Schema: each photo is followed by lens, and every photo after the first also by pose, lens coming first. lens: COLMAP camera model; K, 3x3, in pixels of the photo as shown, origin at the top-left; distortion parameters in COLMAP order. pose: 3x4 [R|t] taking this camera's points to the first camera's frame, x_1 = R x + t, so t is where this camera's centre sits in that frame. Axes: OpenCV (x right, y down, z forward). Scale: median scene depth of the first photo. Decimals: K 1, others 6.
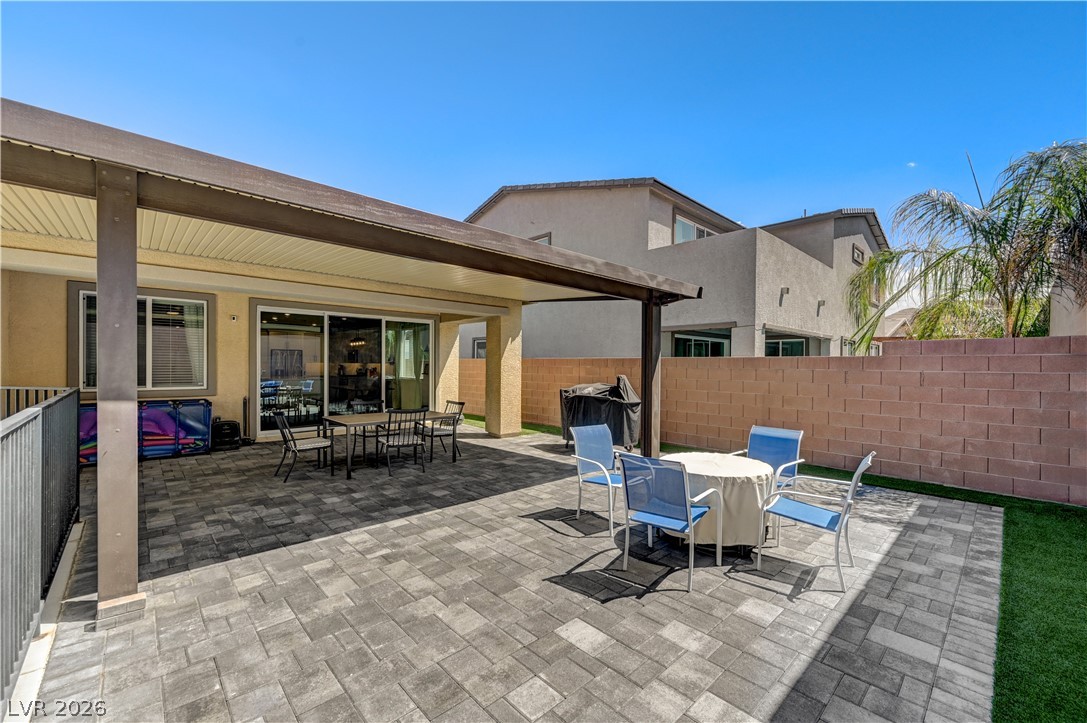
lens RADIAL K [[432.3, 0, 546.6], [0, 432.3, 364.0], [0, 0, 1]] dist [-0.002319, 0.000709]
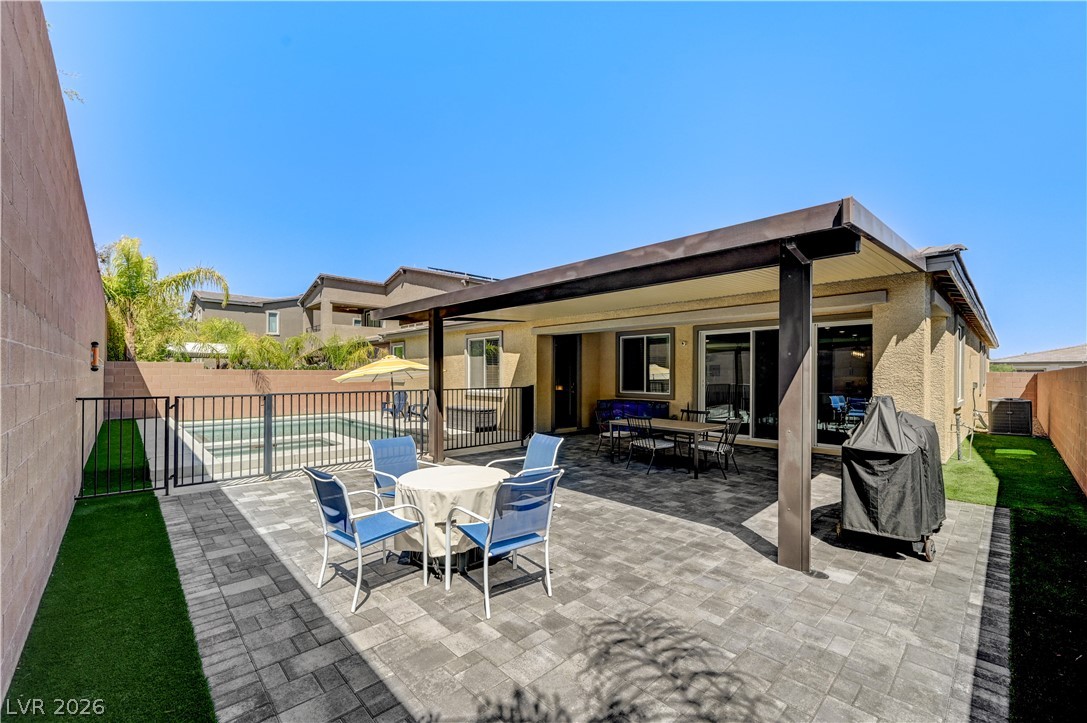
lens RADIAL K [[432.3, 0, 547.5], [0, 432.3, 371.1], [0, 0, 1]] dist [-0.002319, 0.000709]
pose [[0.032840, -0.014359, -0.999357, 1.622511], [-0.000349, 0.999897, -0.014378, 0.002689], [0.999461, 0.000821, 0.032832, 1.390191]]
